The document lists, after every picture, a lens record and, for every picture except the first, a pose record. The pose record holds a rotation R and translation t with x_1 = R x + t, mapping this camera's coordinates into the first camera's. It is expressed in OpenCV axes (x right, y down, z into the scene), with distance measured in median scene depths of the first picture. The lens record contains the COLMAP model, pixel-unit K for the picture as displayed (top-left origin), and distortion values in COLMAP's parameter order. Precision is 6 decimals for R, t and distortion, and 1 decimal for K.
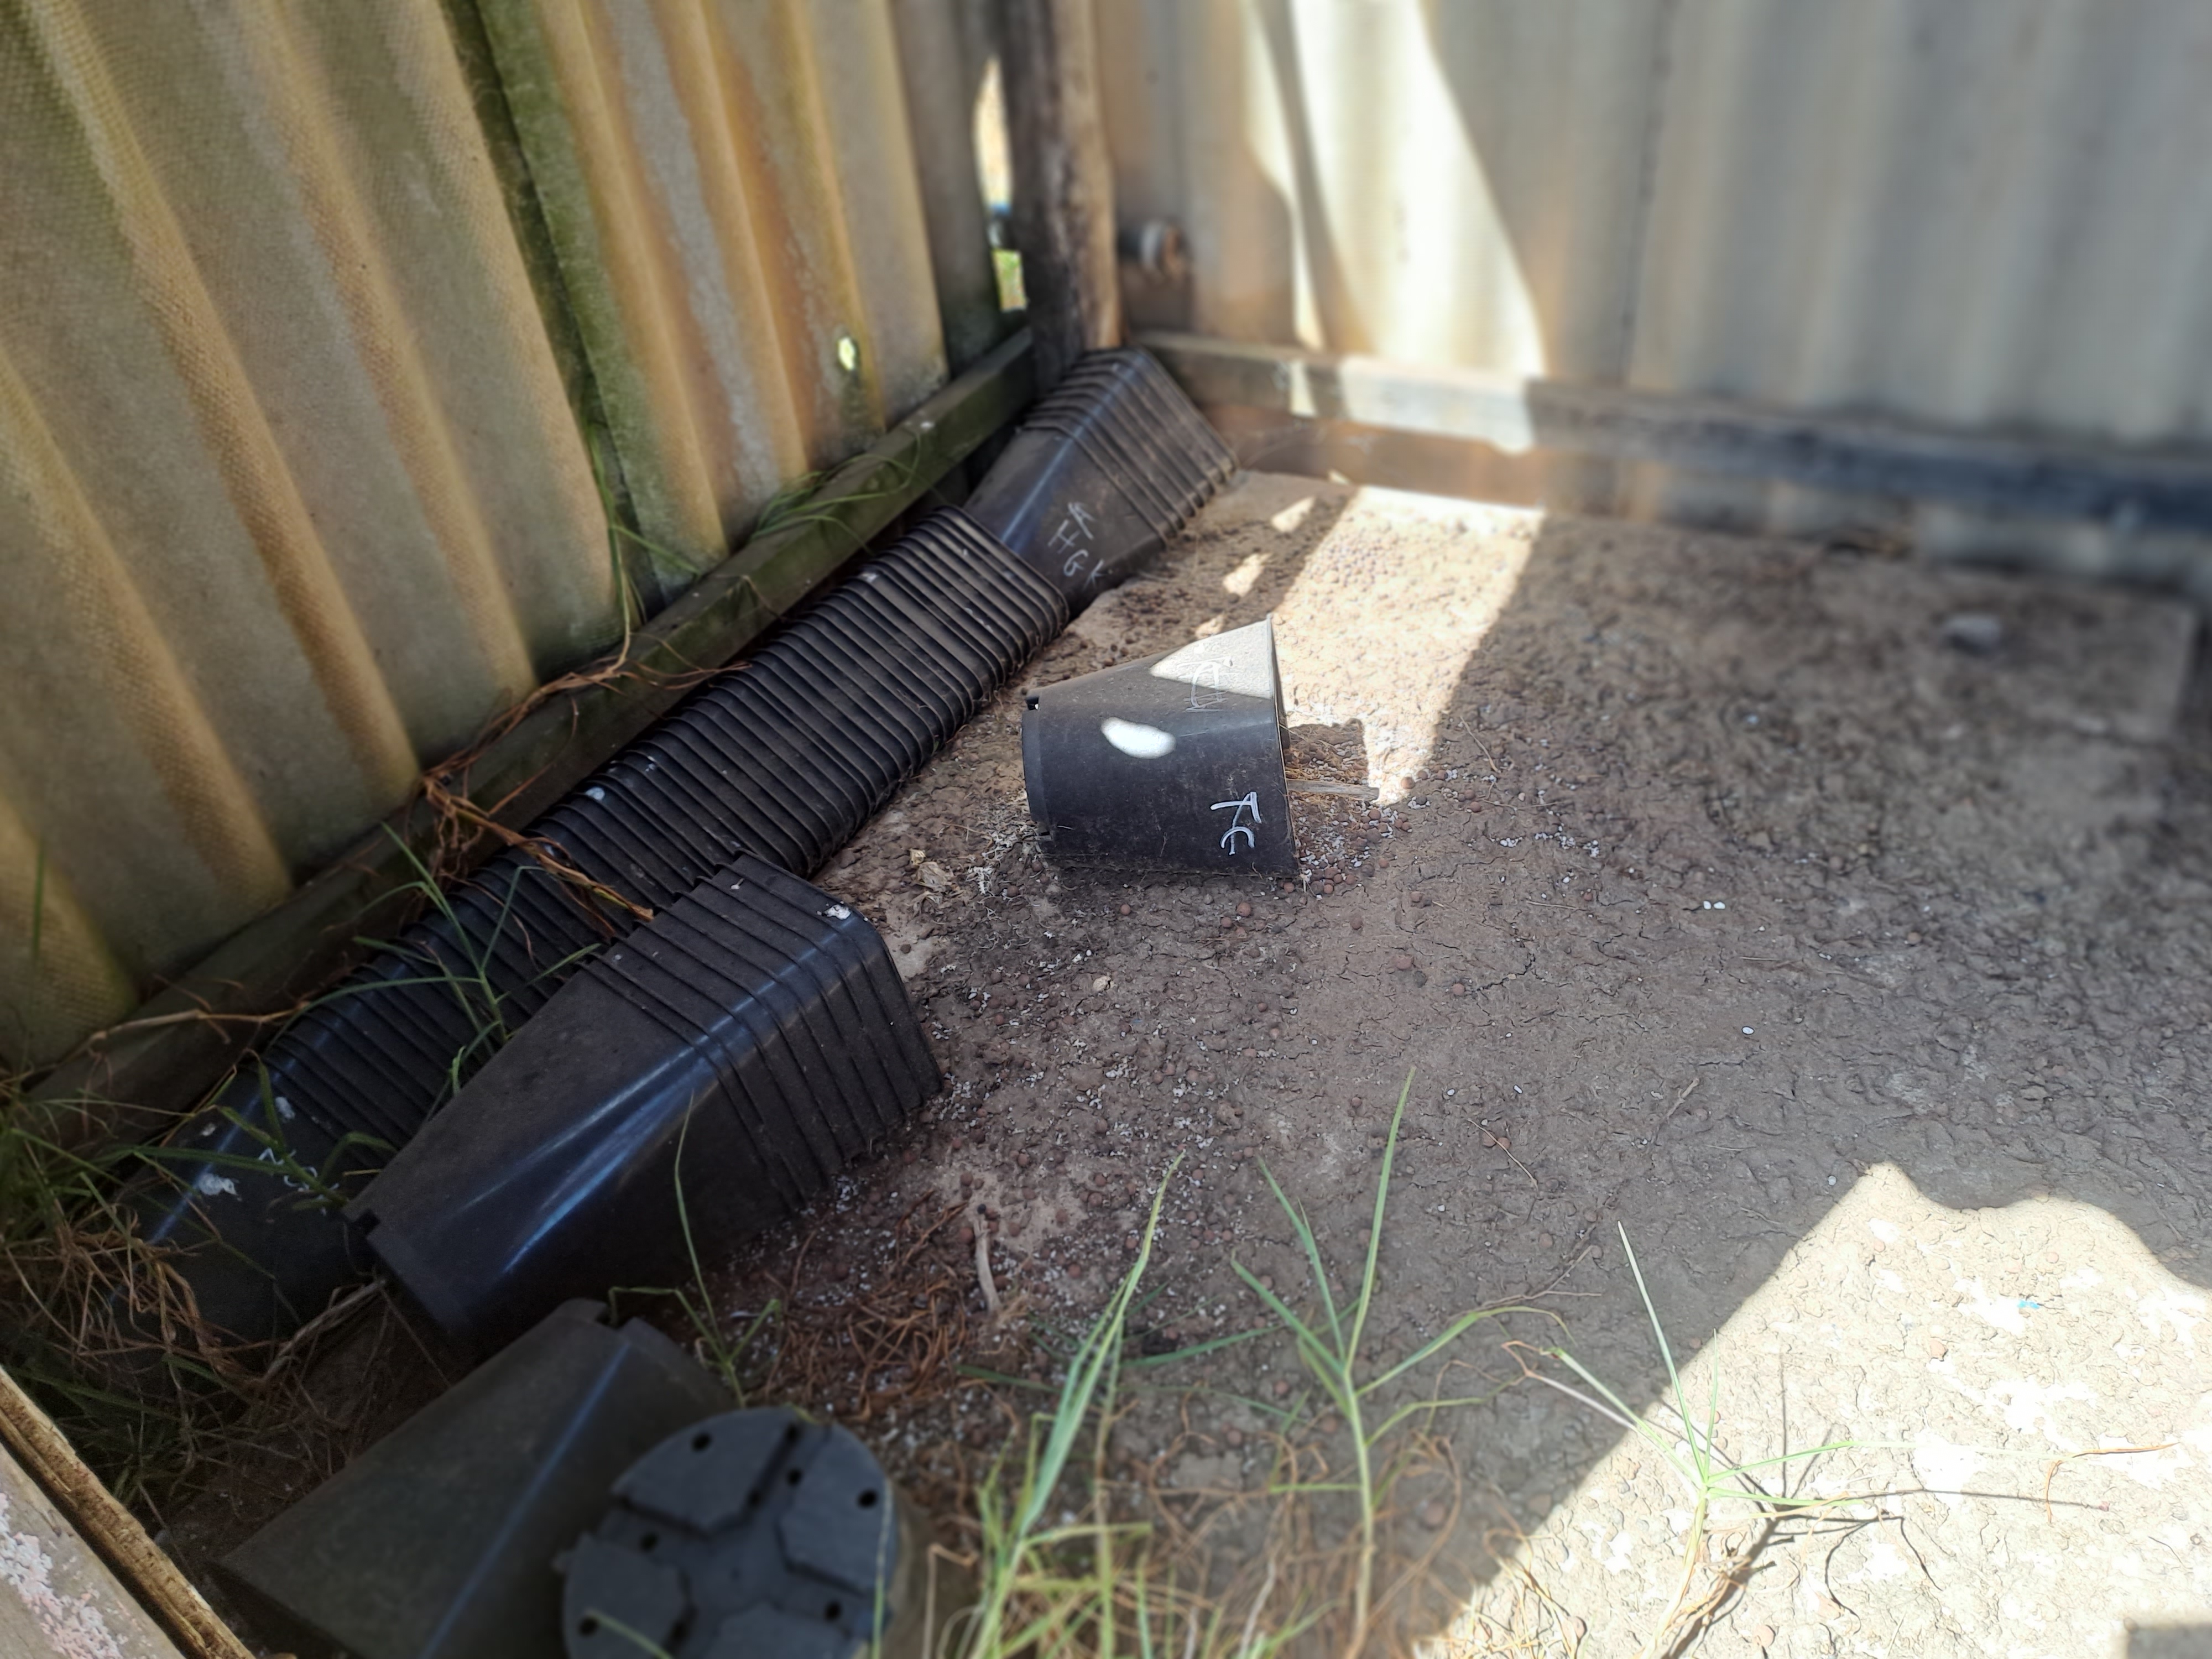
lens RADIAL K [[1691.4, 0, 1106.0], [0, 1691.4, 829.5], [0, 0, 1]] dist [0.118163, -0.153326]
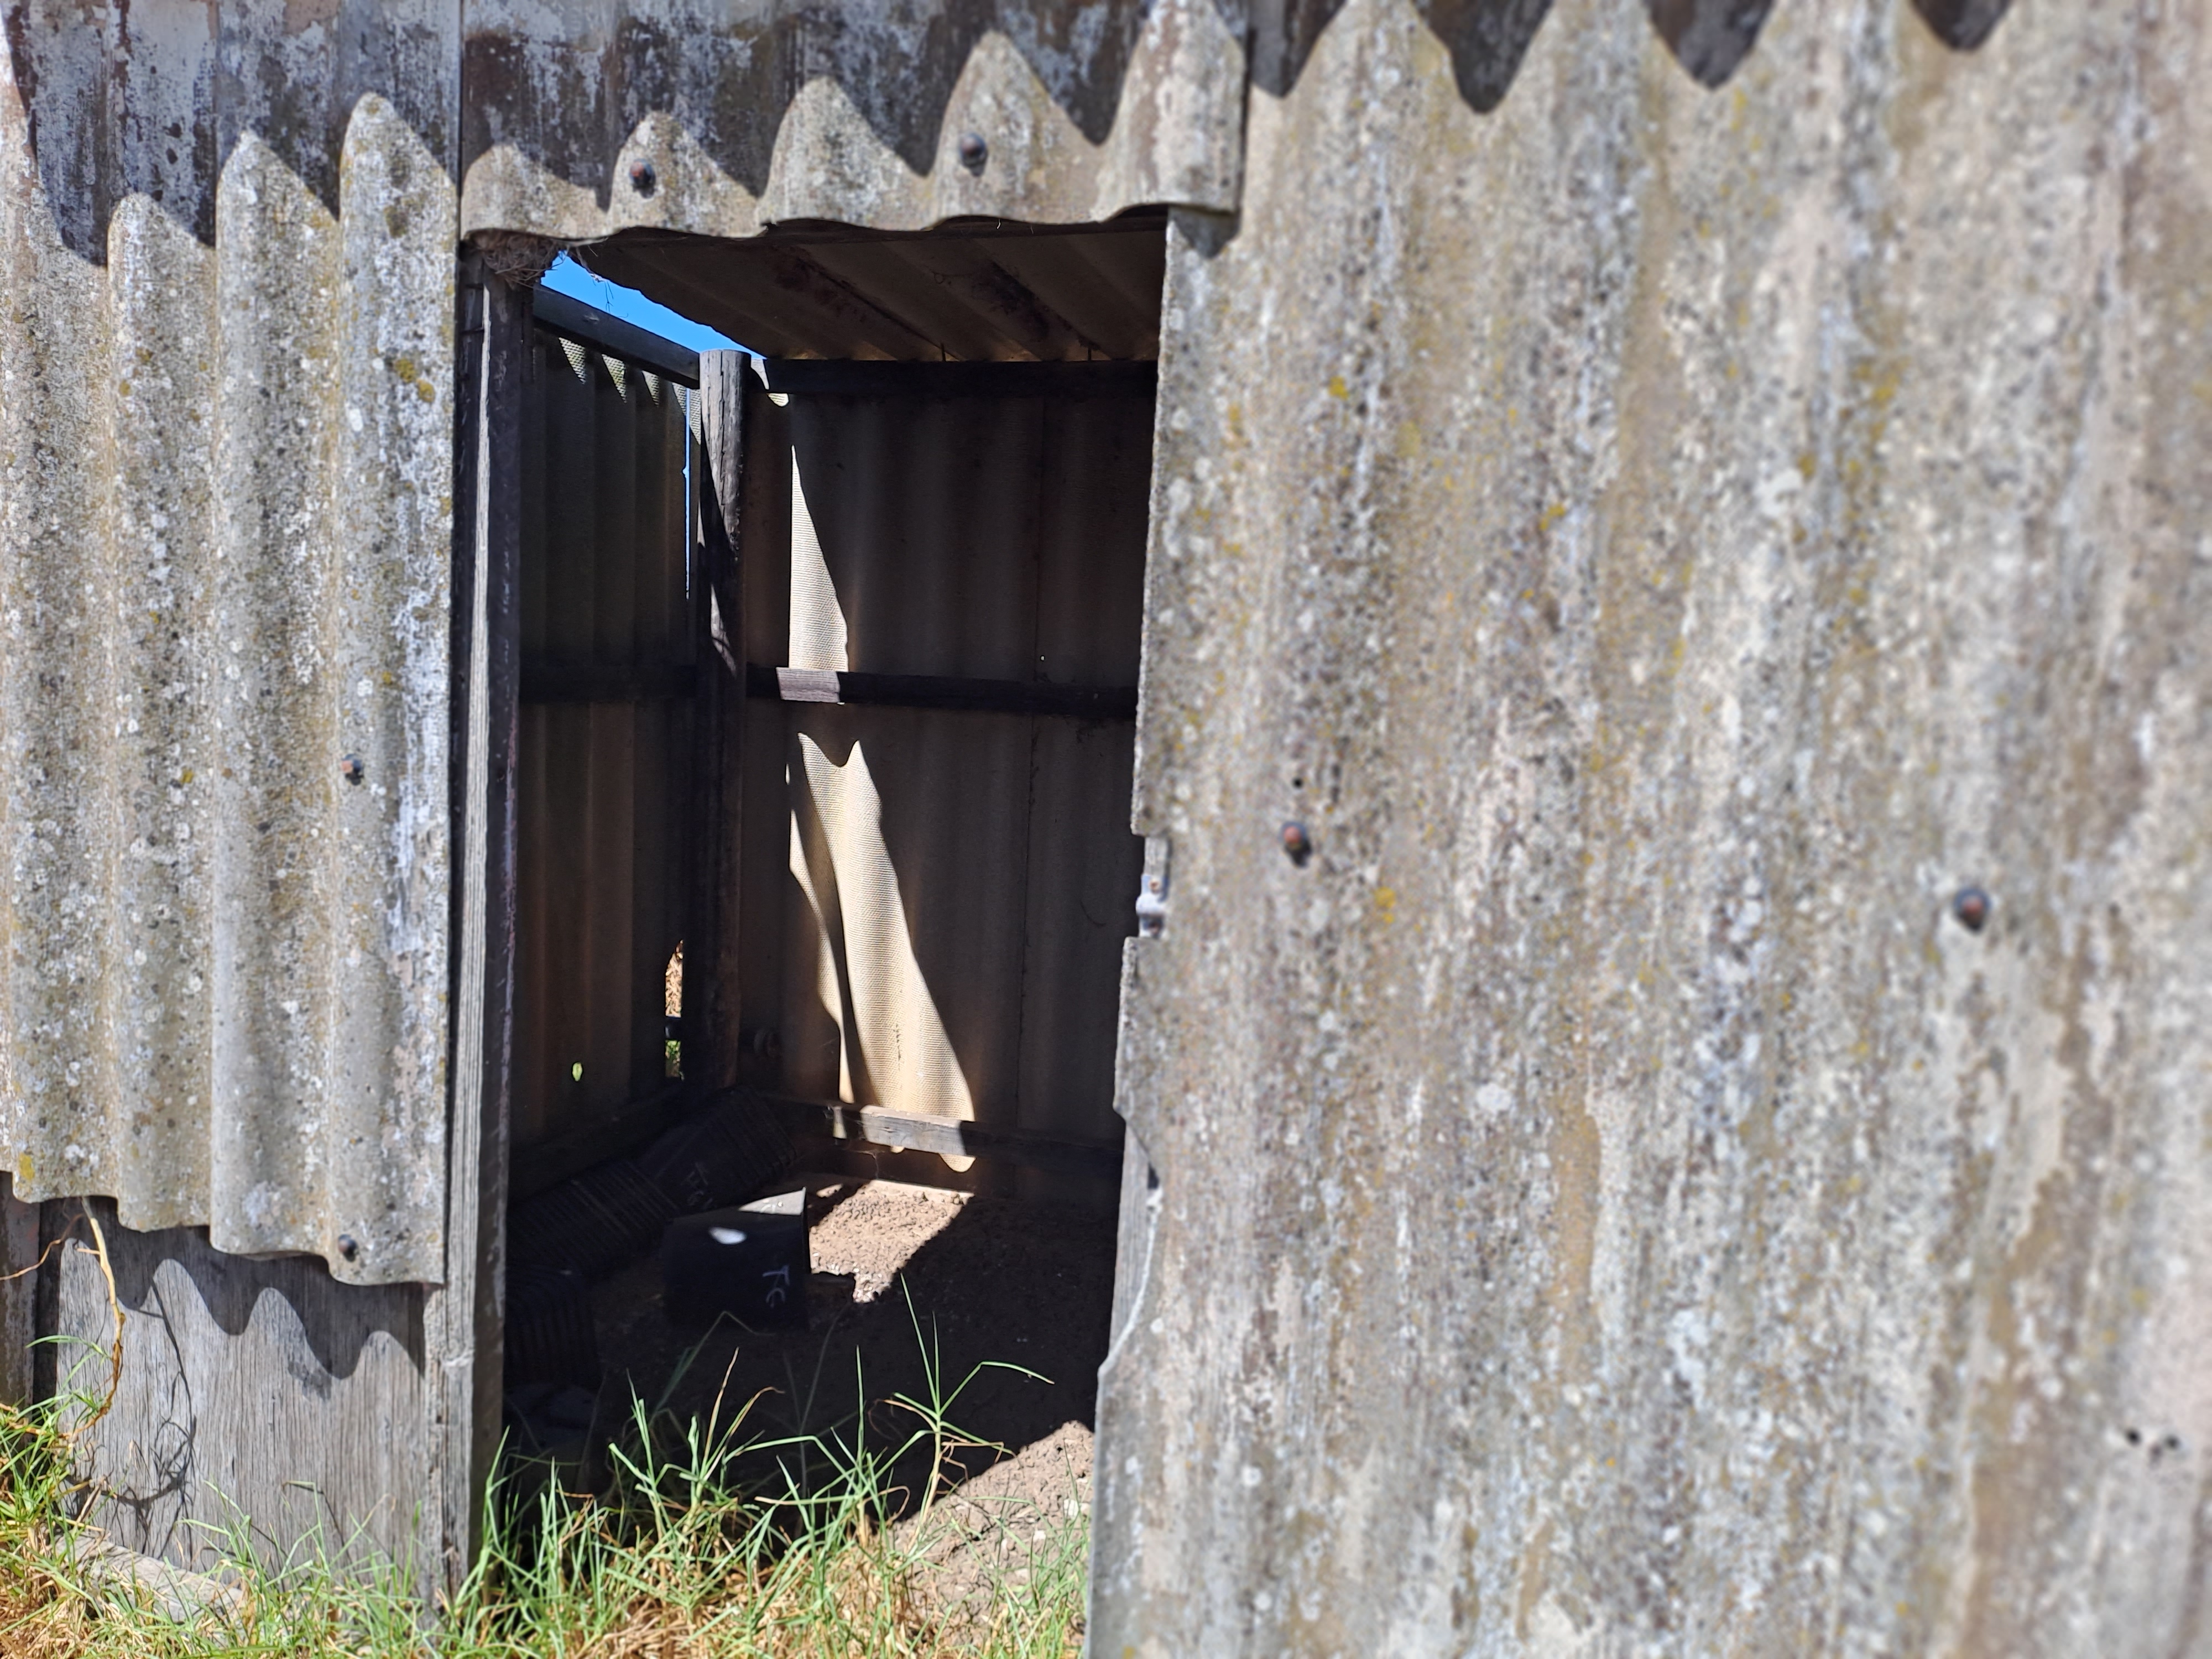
lens RADIAL K [[1691.4, 0, 1106.0], [0, 1691.4, 829.5], [0, 0, 1]] dist [0.118163, -0.153326]
pose [[0.973802, 0.112770, 0.197467, 0.002720], [0.013998, 0.836999, -0.547025, 0.460285], [-0.226968, 0.535458, 0.813493, -0.658015]]
